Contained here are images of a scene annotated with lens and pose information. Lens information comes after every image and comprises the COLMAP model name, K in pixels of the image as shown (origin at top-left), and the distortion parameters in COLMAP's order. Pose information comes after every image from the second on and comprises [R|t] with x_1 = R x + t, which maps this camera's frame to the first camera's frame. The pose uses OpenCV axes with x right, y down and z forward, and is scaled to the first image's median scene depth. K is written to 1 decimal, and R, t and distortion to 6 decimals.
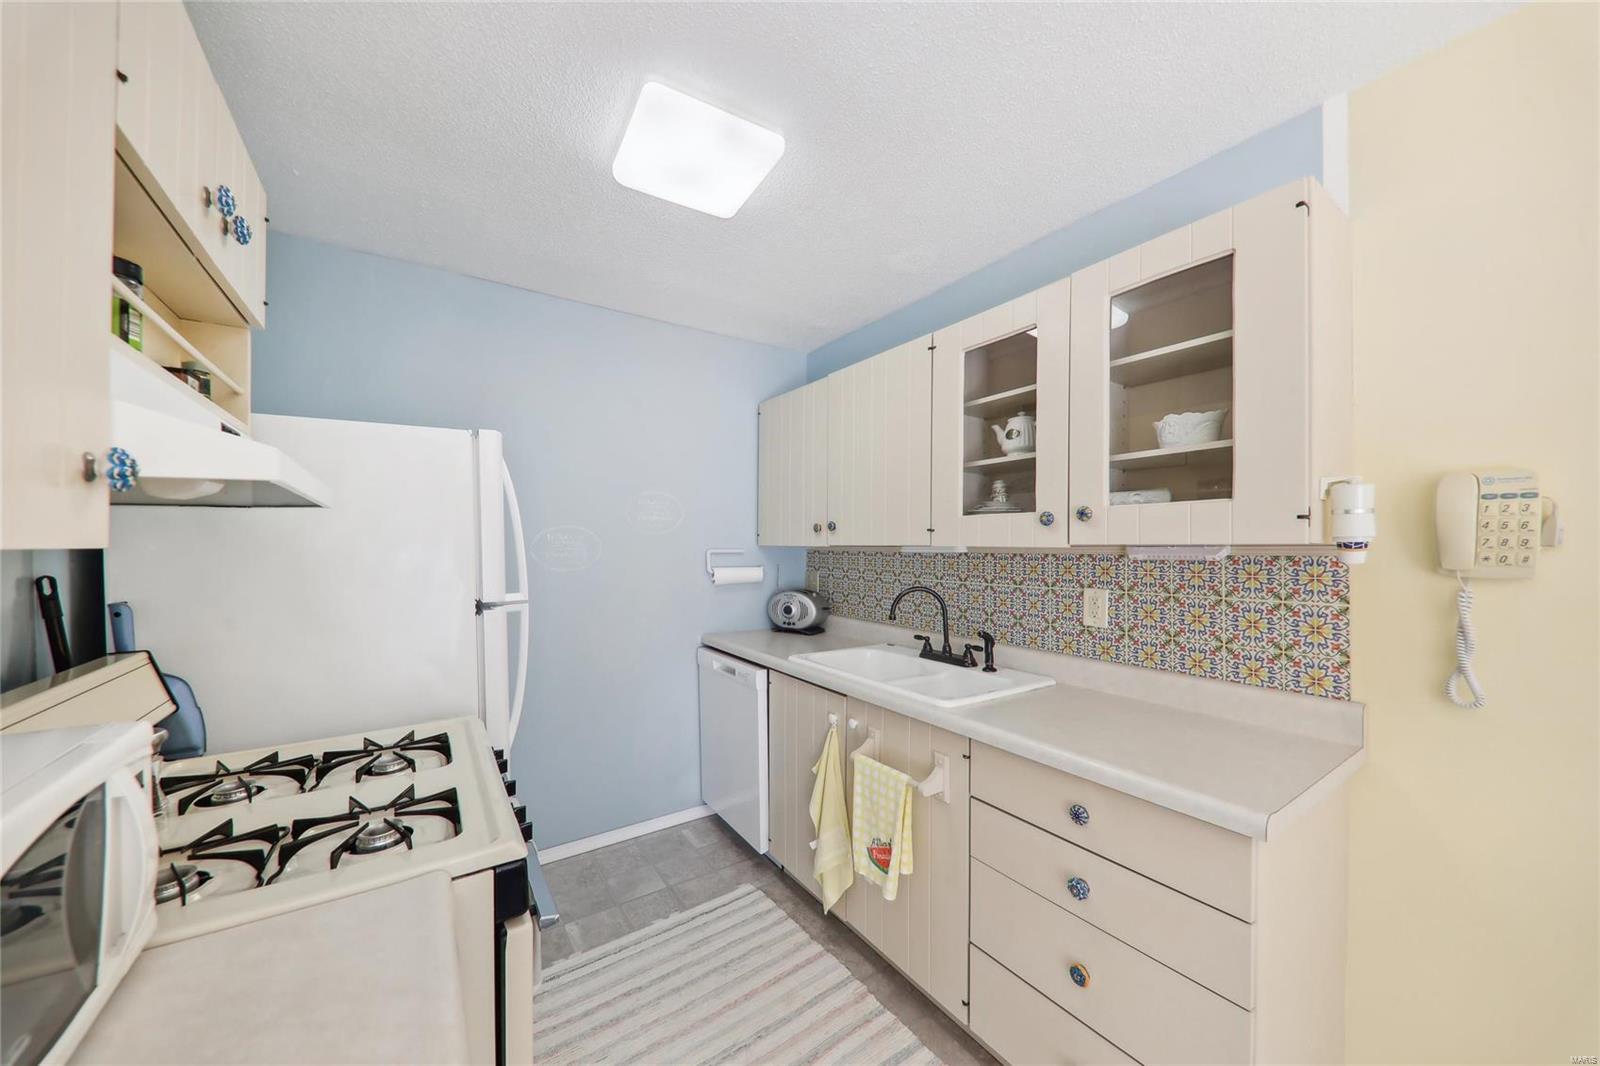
lens RADIAL K [[554.0, 0, 798.3], [0, 554.0, 540.3], [0, 0, 1]] dist [0.012214, -0.008780]
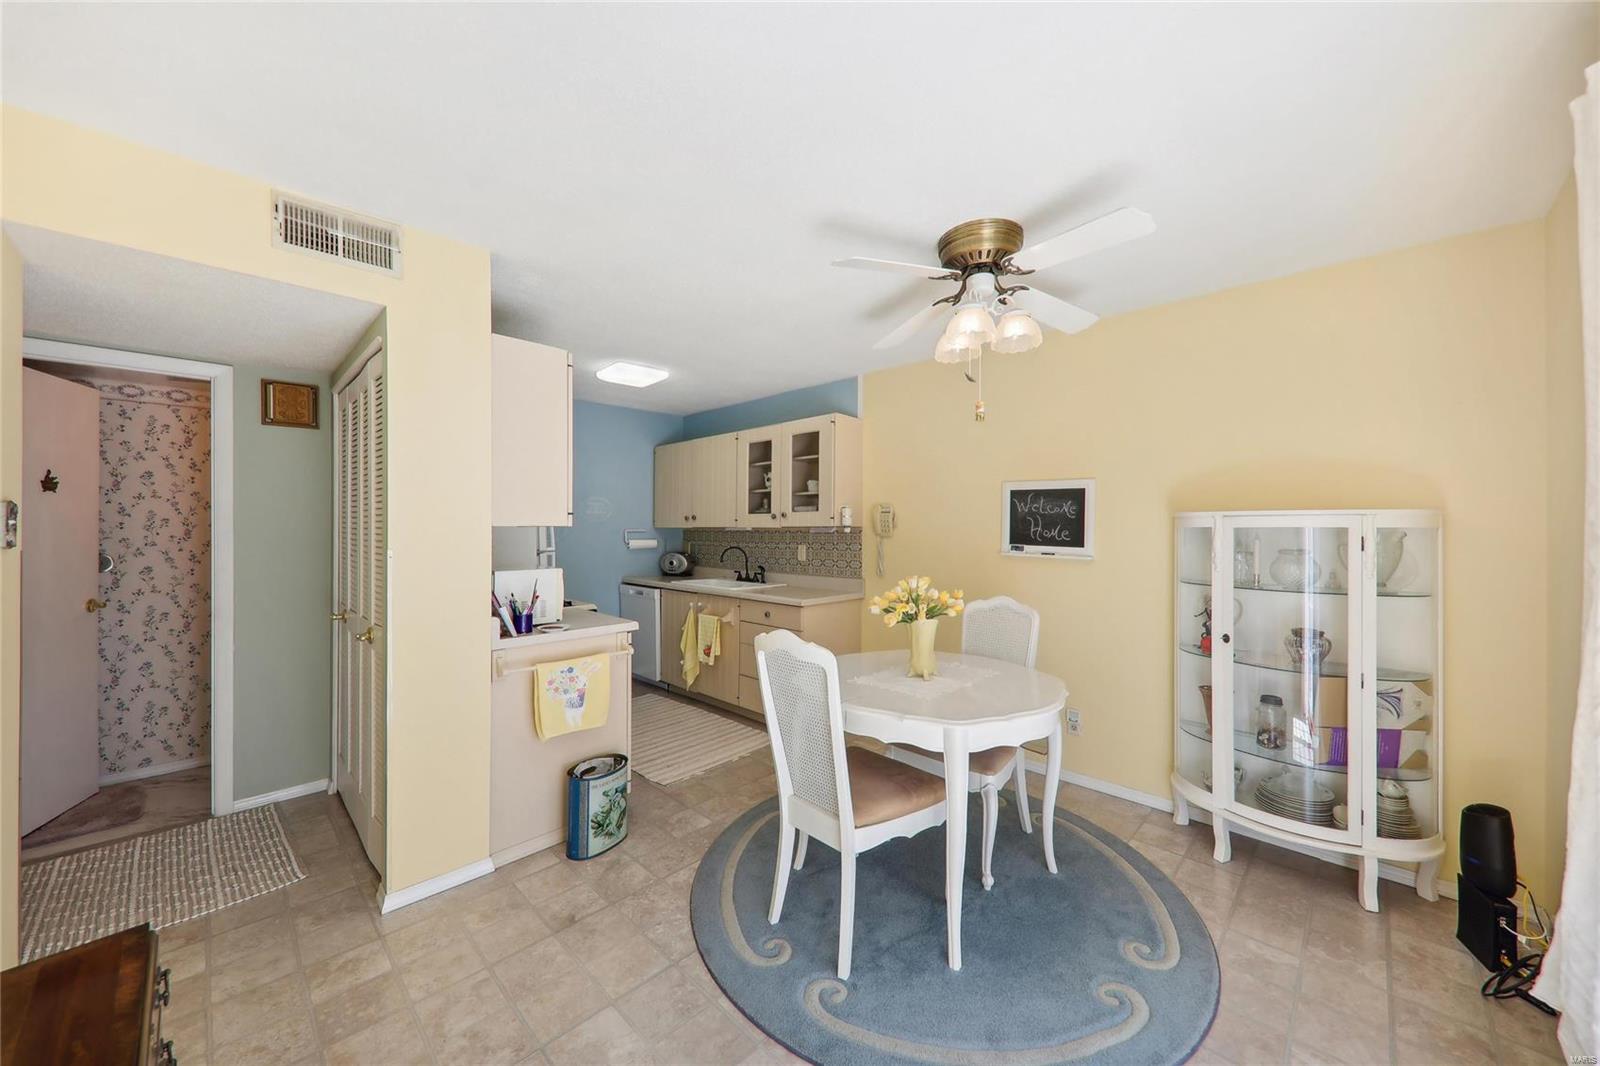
lens RADIAL K [[569.3, 0, 805.7], [0, 569.3, 522.2], [0, 0, 1]] dist [0.000475, -0.000005]
pose [[0.979018, 0.001504, 0.203766, 0.048151], [-0.001235, 0.999998, -0.001451, -0.007441], [-0.203768, 0.001169, 0.979019, -1.381720]]
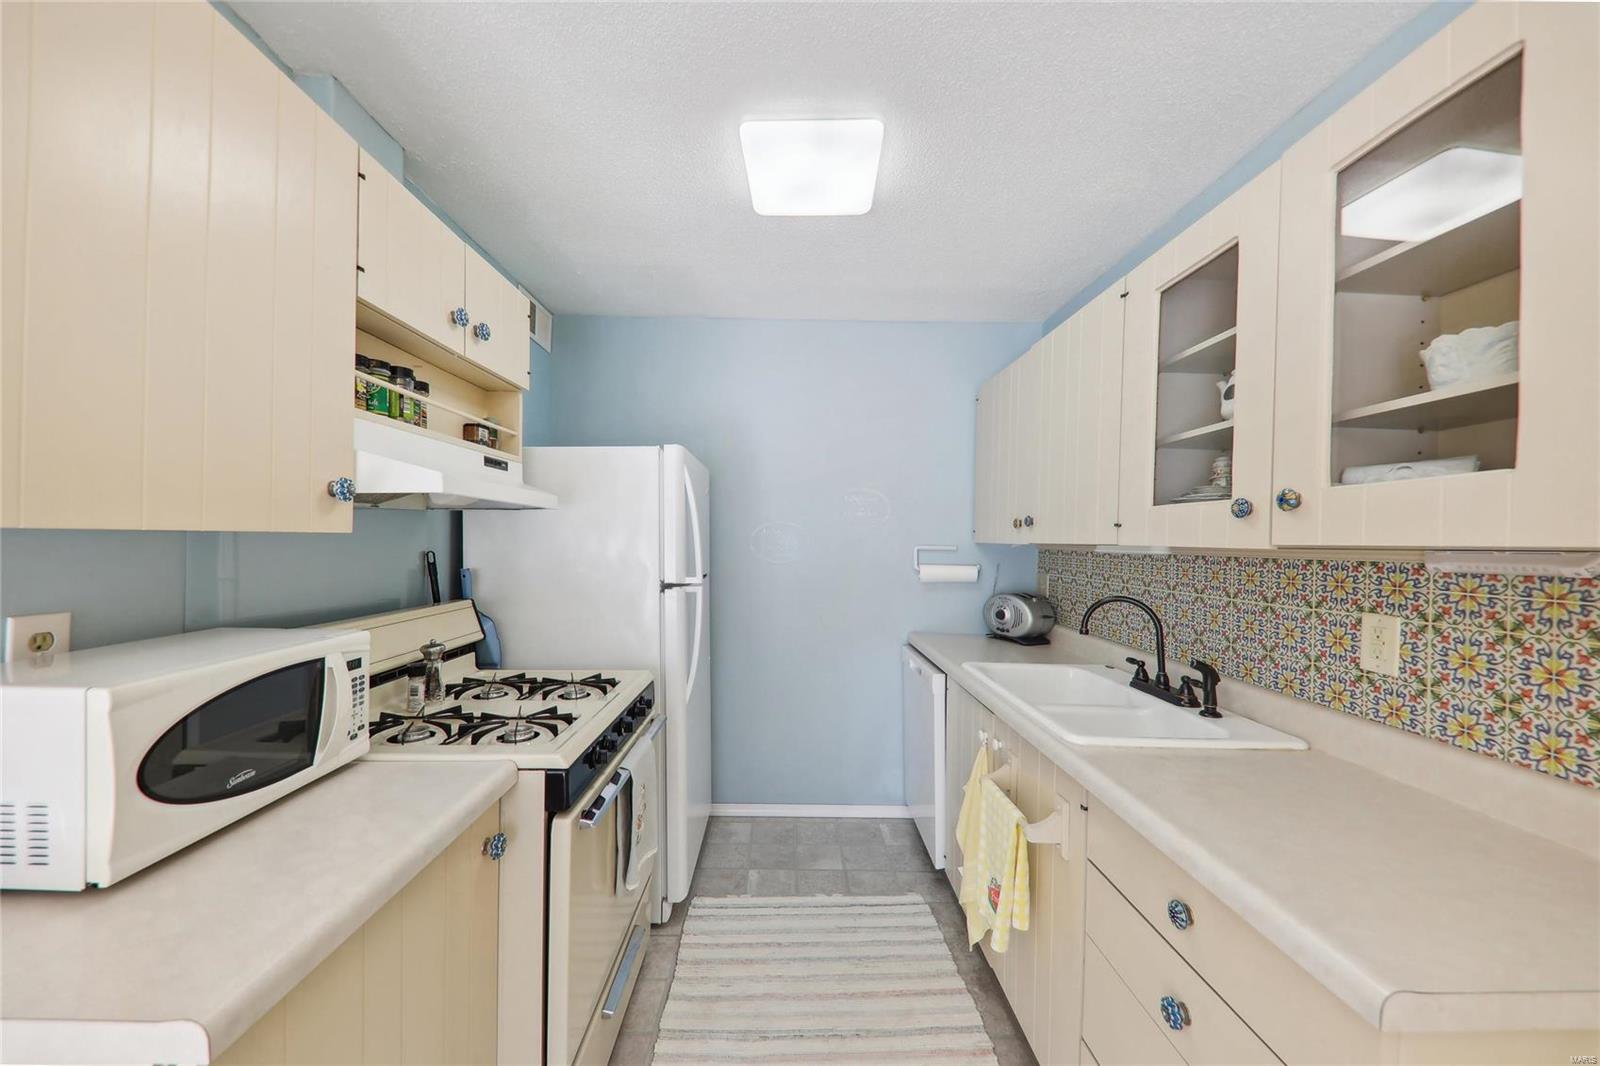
lens RADIAL K [[572.0, 0, 797.9], [0, 572.0, 538.3], [0, 0, 1]] dist [0.010385, -0.006024]
pose [[0.840008, 0.011664, -0.542448, 0.318168], [-0.011230, 0.999928, 0.004111, 0.002621], [0.542457, 0.002639, 0.840079, 0.064421]]
